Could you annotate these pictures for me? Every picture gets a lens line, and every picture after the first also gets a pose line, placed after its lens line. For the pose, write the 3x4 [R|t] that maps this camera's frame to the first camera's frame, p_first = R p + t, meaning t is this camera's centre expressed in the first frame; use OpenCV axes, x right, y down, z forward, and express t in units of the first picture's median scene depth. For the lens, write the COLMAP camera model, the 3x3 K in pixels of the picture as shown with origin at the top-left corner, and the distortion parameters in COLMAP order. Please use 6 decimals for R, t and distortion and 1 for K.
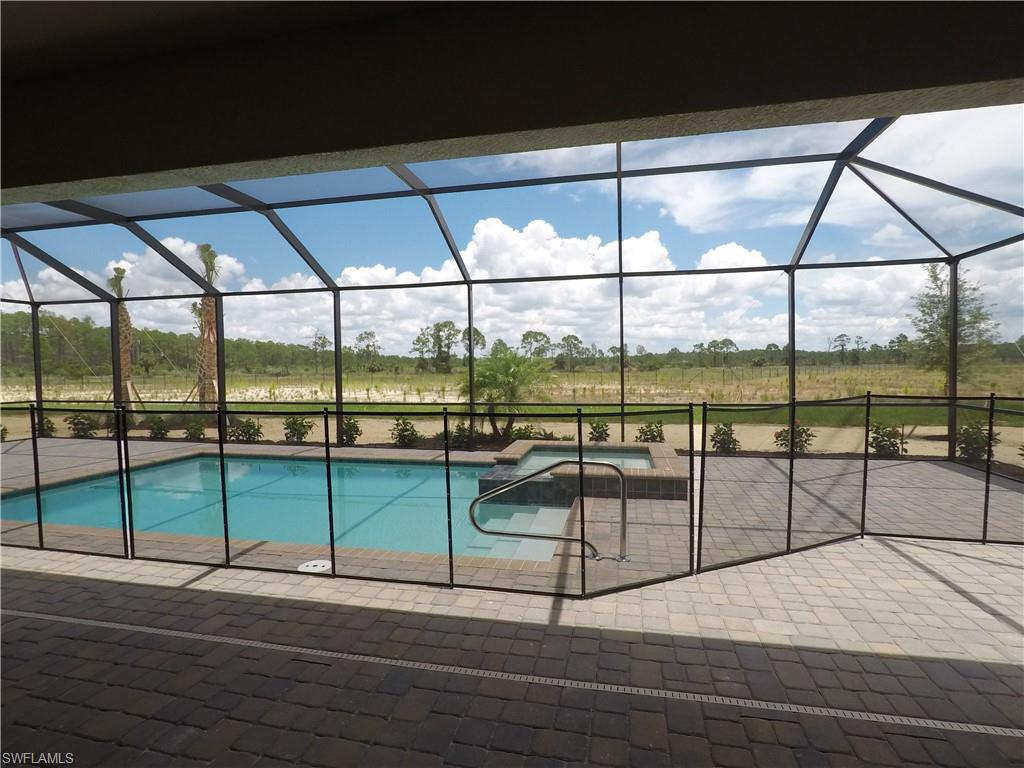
lens RADIAL K [[519.2, 0, 513.7], [0, 519.2, 382.0], [0, 0, 1]] dist [-0.029455, 0.009833]
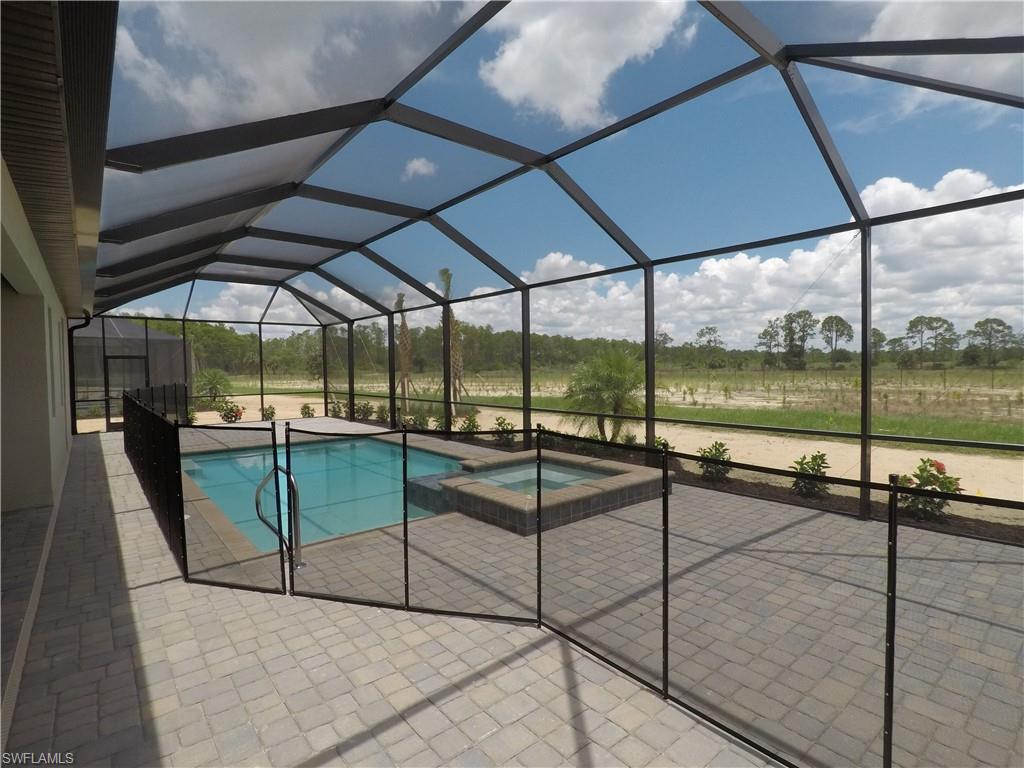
lens RADIAL K [[519.2, 0, 513.7], [0, 519.2, 382.0], [0, 0, 1]] dist [-0.029455, 0.009833]
pose [[0.785461, 0.018574, -0.618632, 1.164585], [-0.013280, 0.999825, 0.013157, -0.051254], [0.618769, -0.002119, 0.785570, 0.437670]]
